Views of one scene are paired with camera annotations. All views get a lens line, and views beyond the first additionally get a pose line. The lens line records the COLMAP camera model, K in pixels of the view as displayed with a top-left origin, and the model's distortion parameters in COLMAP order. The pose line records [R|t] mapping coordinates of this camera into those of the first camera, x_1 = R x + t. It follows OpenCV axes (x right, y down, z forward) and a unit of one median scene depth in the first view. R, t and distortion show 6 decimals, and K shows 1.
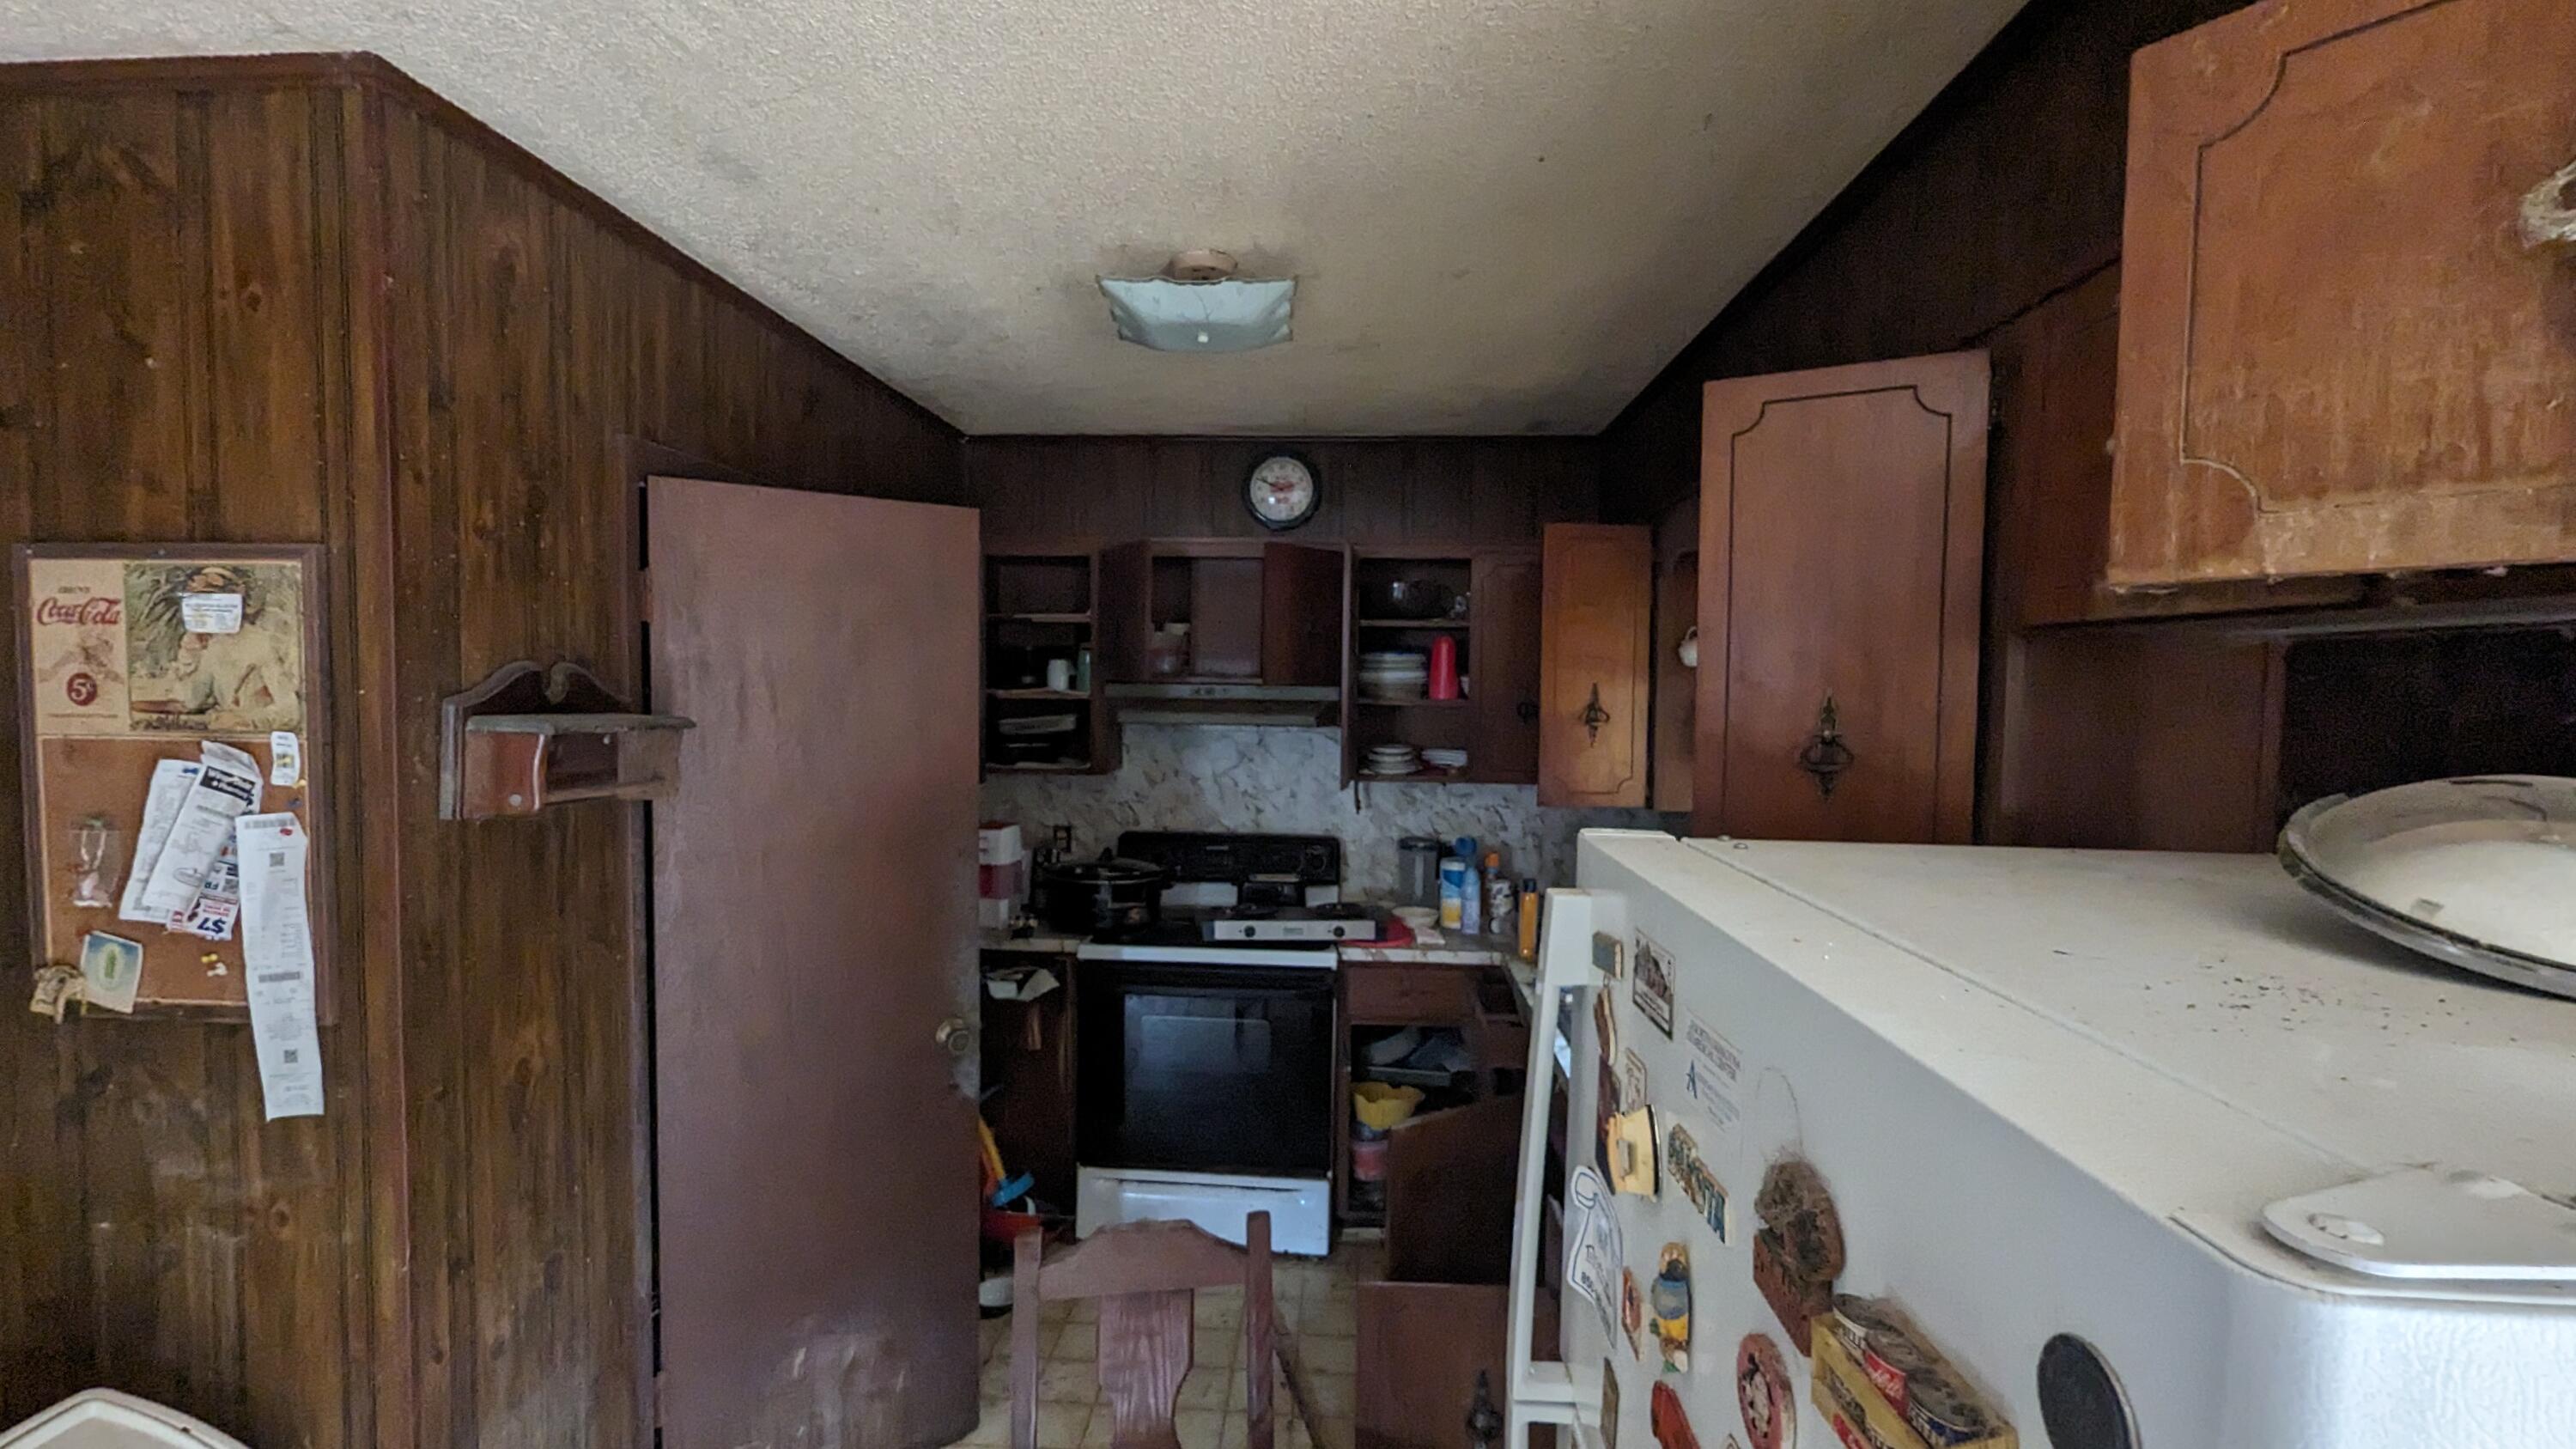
lens RADIAL K [[1061.9, 0, 1283.8], [0, 1061.9, 731.1], [0, 0, 1]] dist [-0.000060, 0.000148]
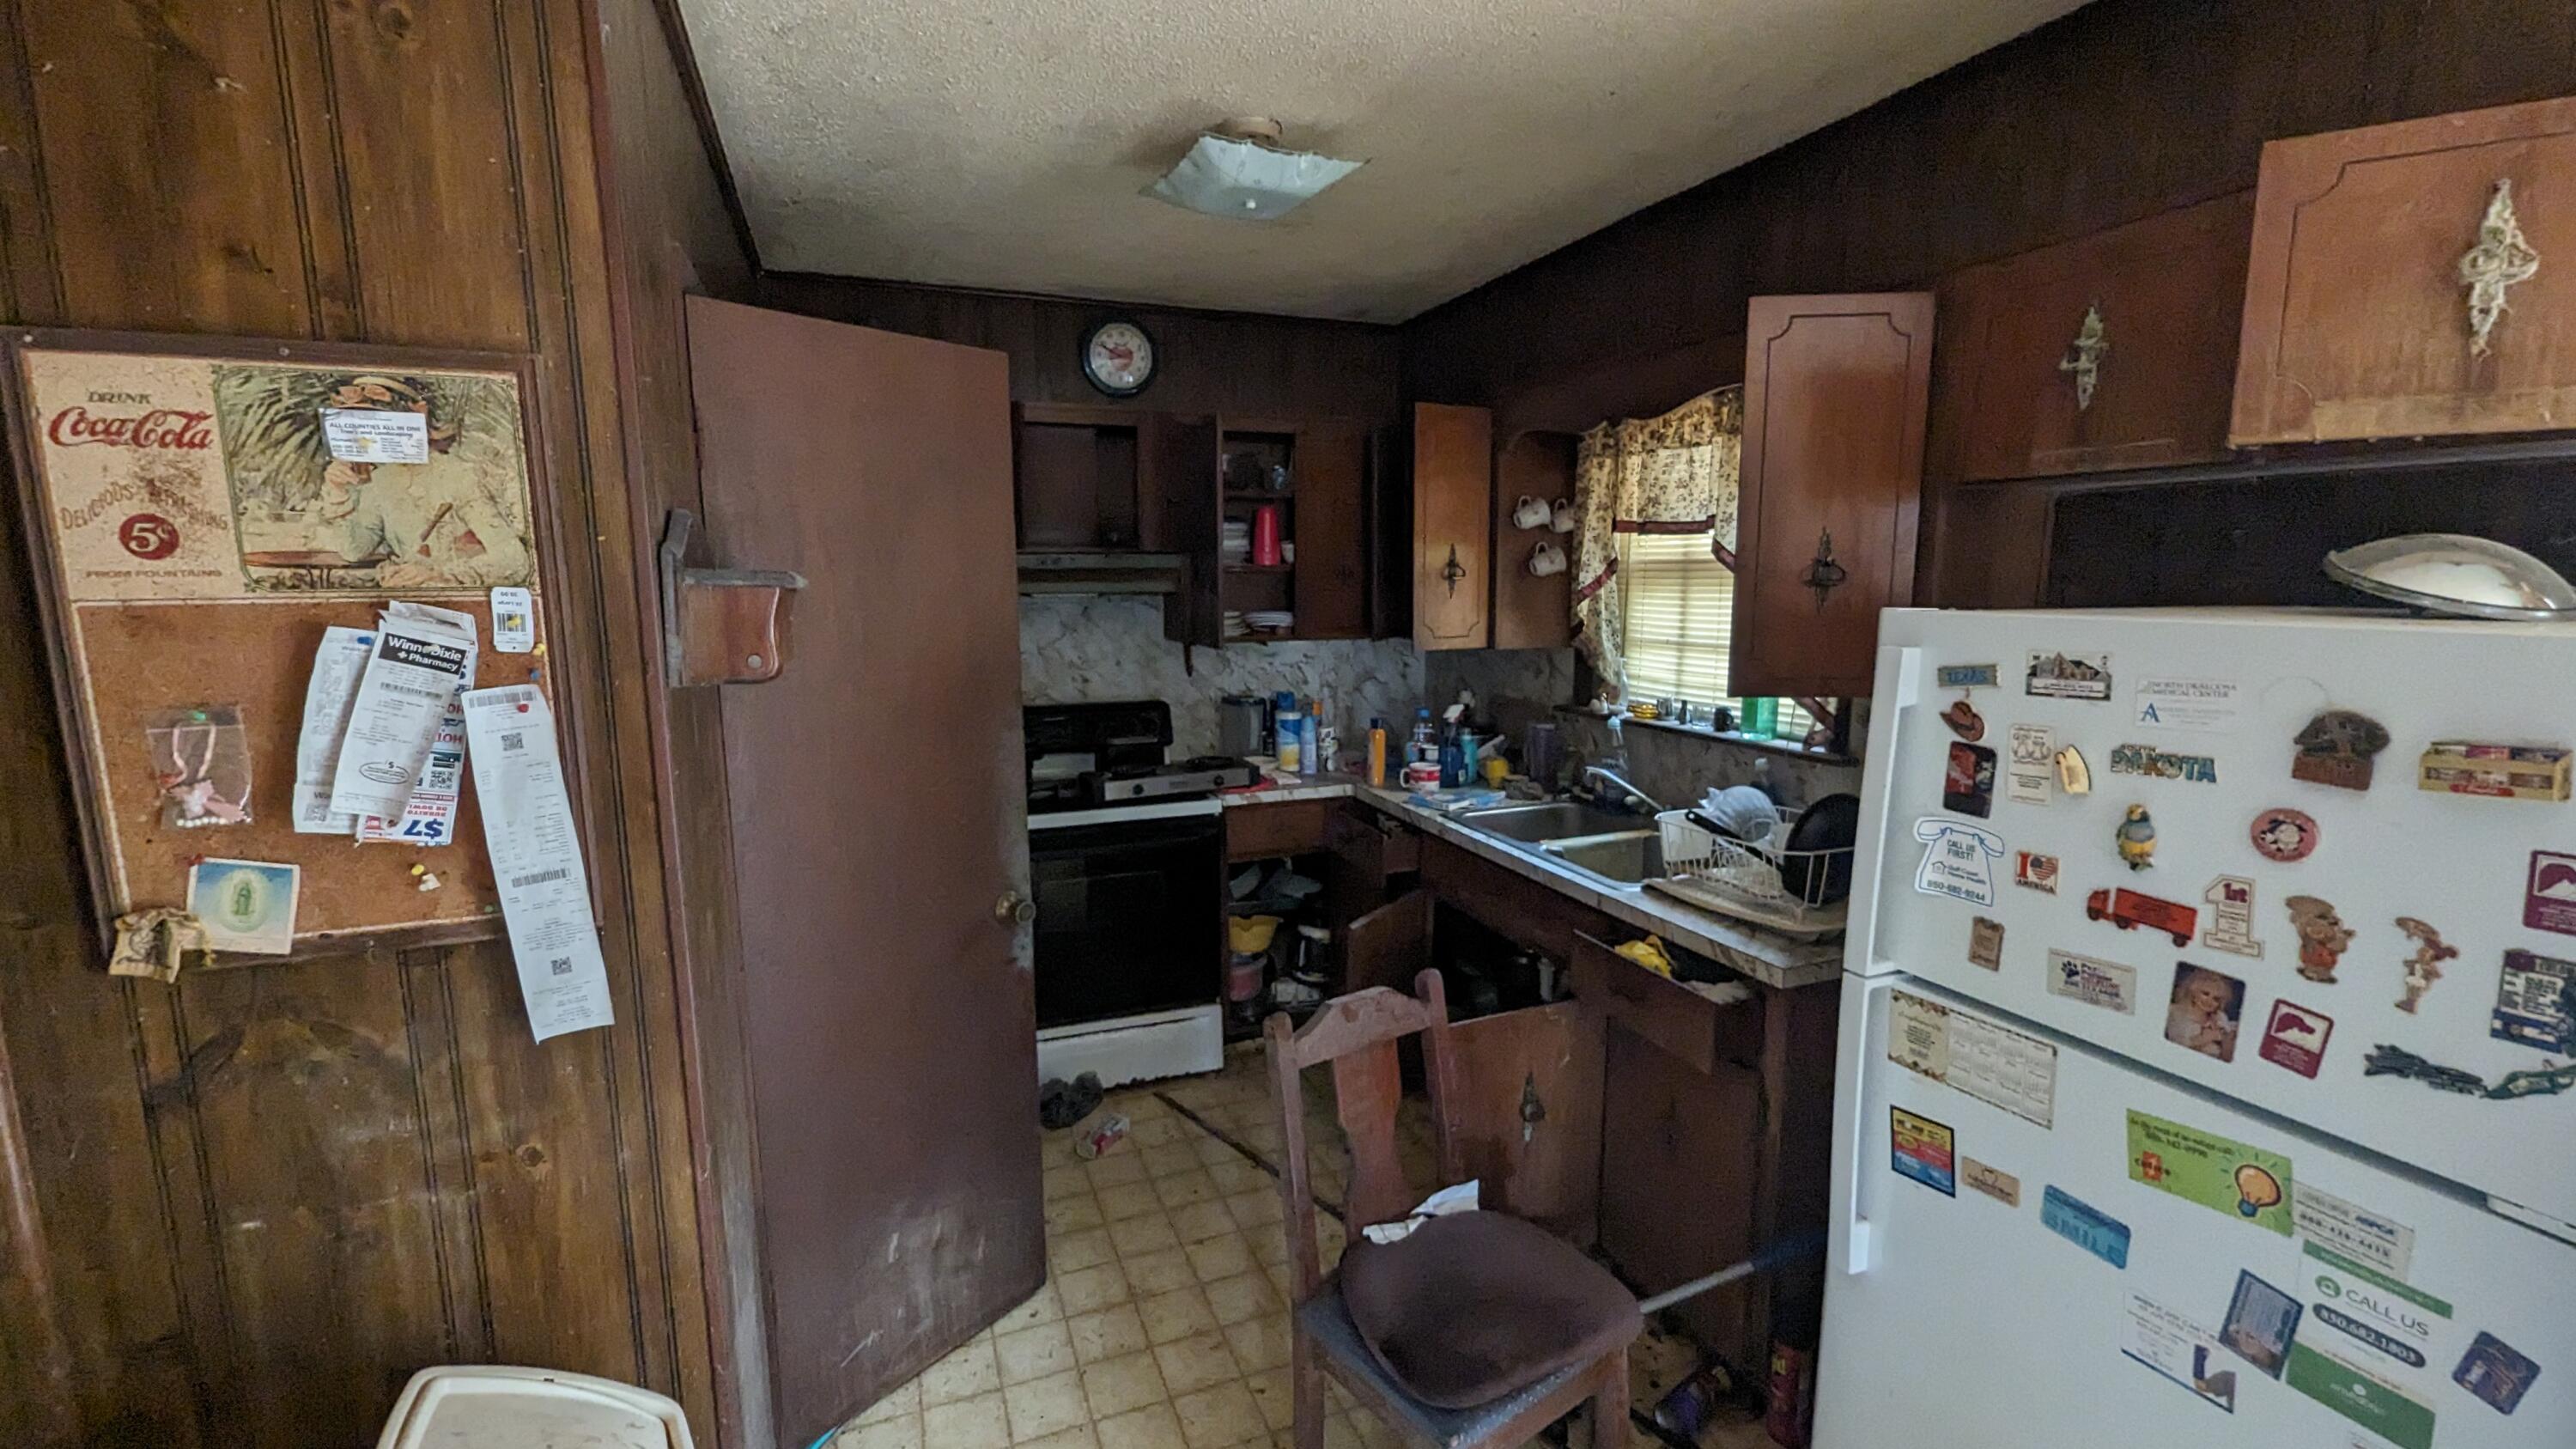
lens RADIAL K [[1061.9, 0, 1283.8], [0, 1061.9, 731.1], [0, 0, 1]] dist [-0.000060, 0.000148]
pose [[0.905949, -0.082286, 0.415313, -0.736907], [0.038498, 0.992878, 0.112740, 0.041493], [-0.421633, -0.086148, 0.902665, -0.008409]]
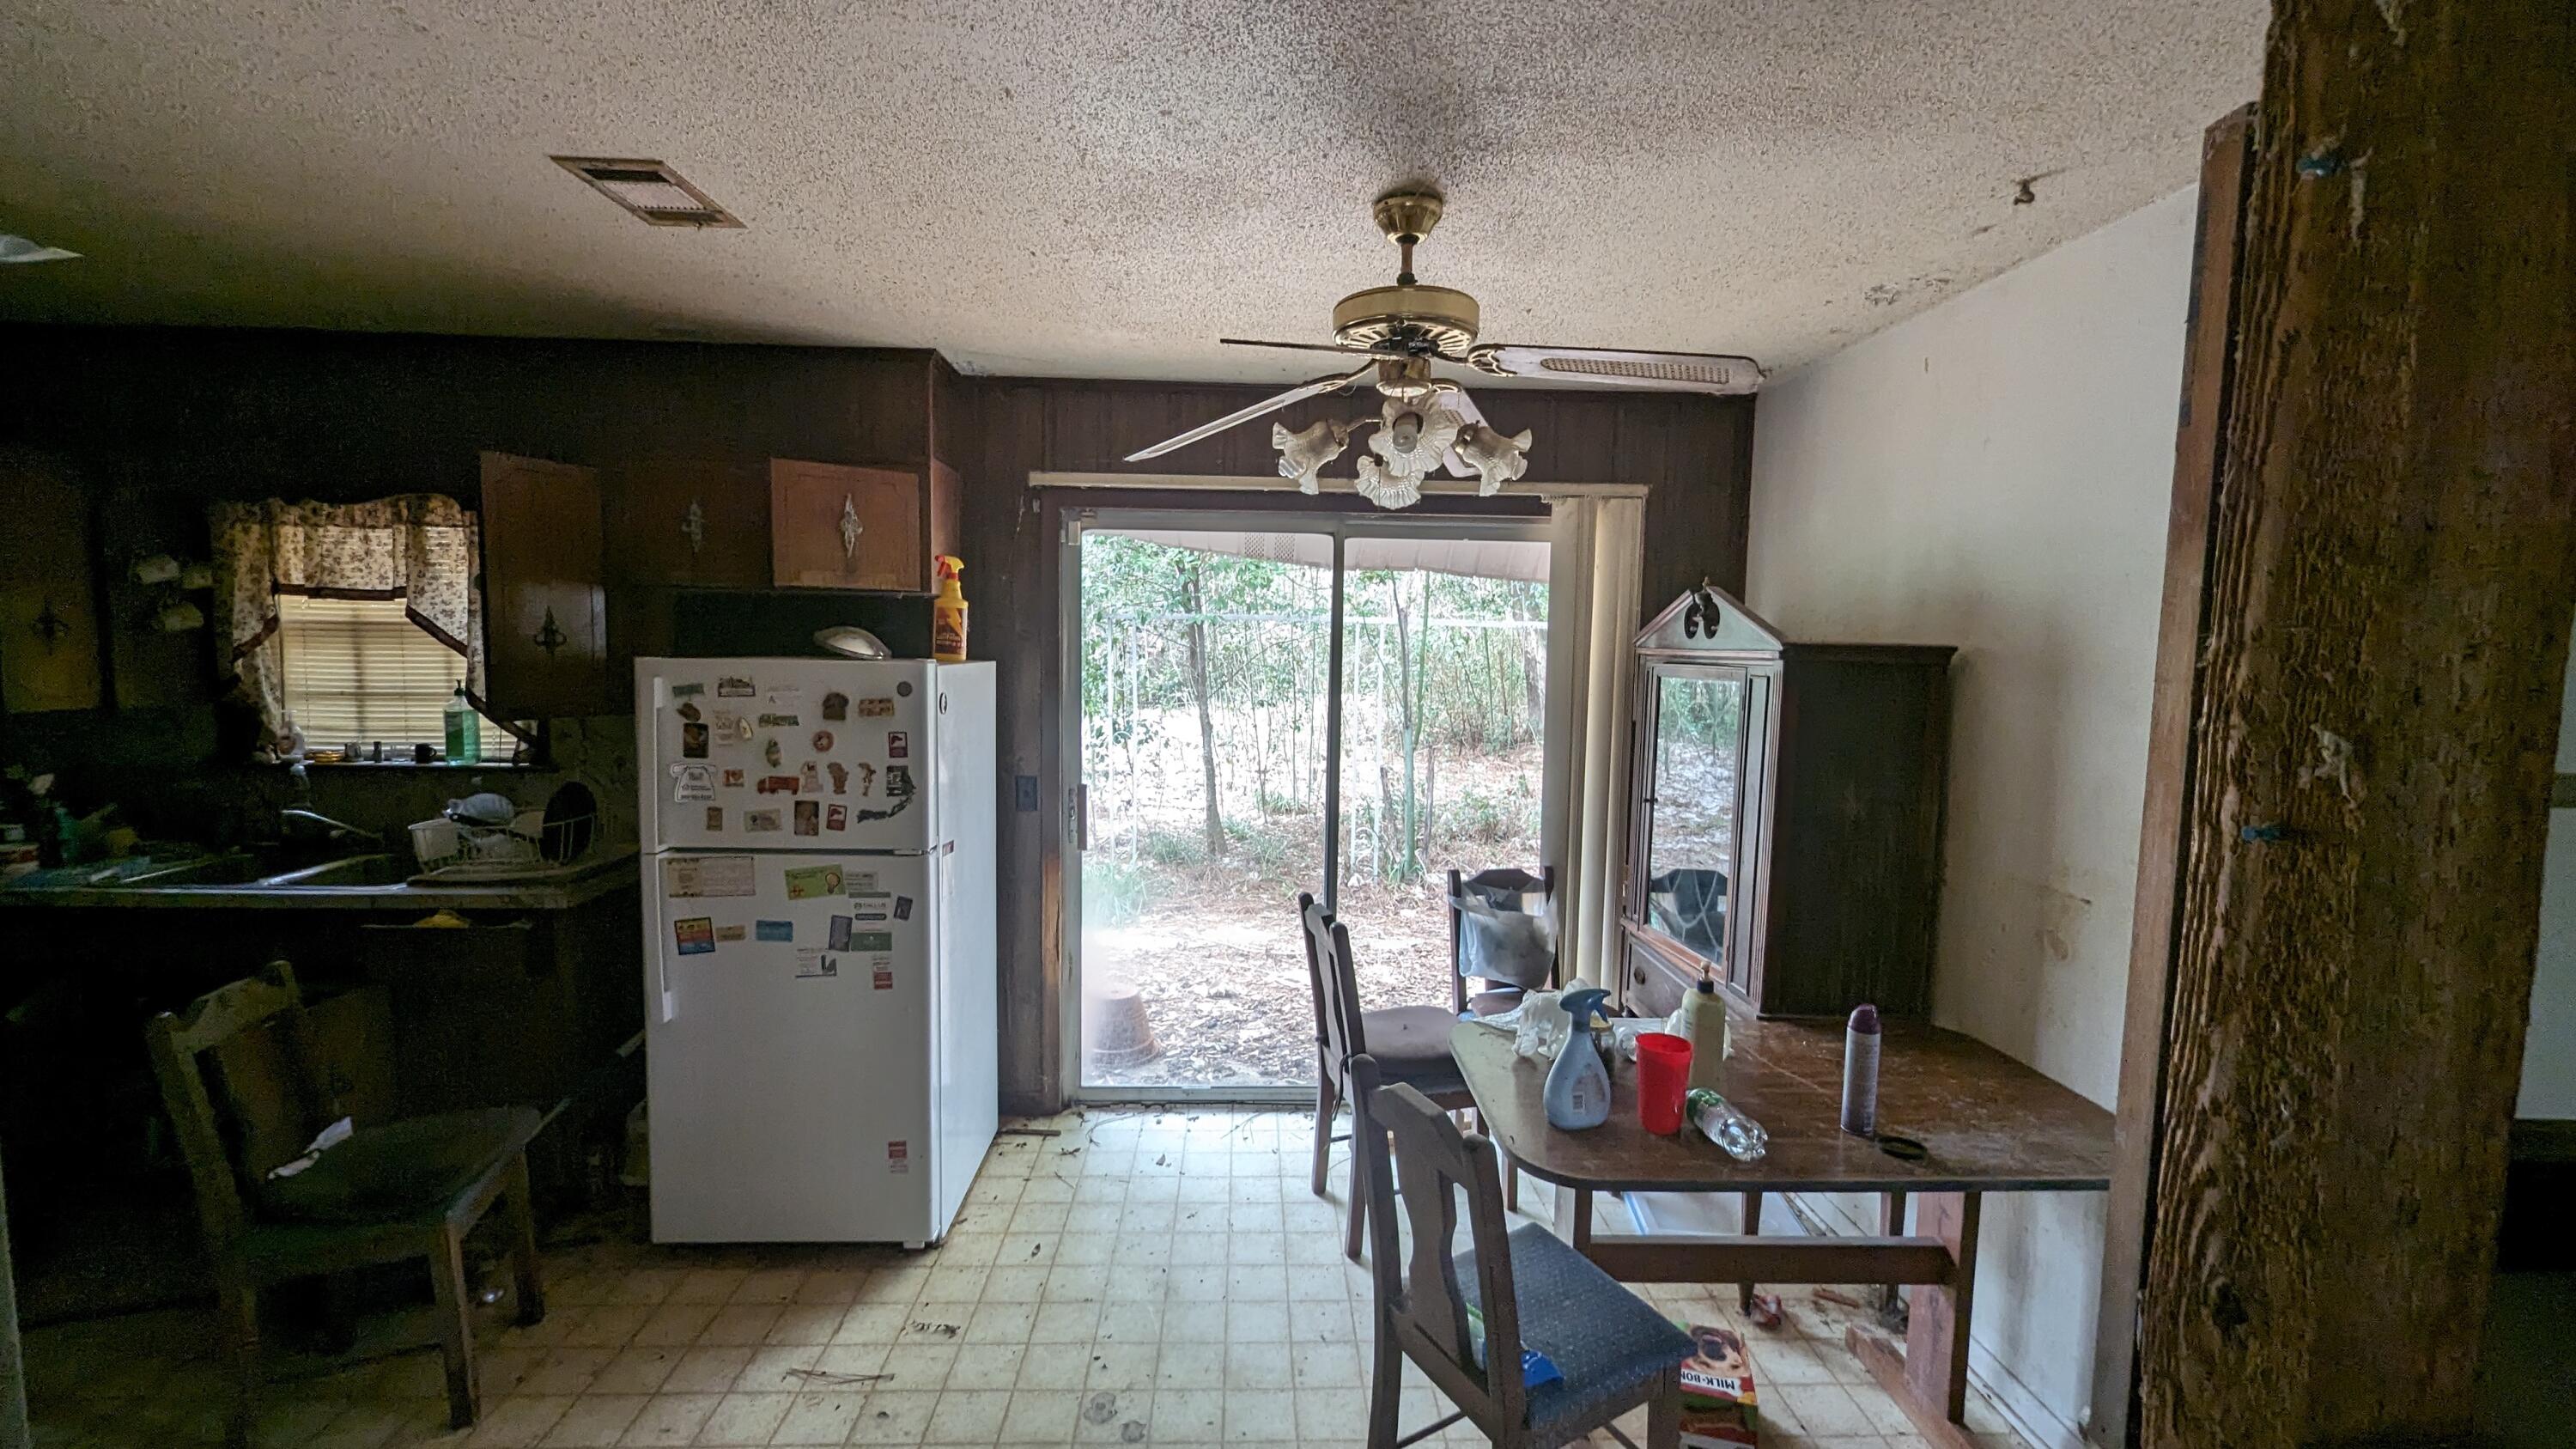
lens RADIAL K [[1061.9, 0, 1283.8], [0, 1061.9, 731.1], [0, 0, 1]] dist [-0.000060, 0.000148]
pose [[-0.098901, -0.099766, 0.990084, -1.758299], [0.026722, 0.994336, 0.102864, 0.028341], [-0.994738, 0.036630, -0.095675, -0.280179]]
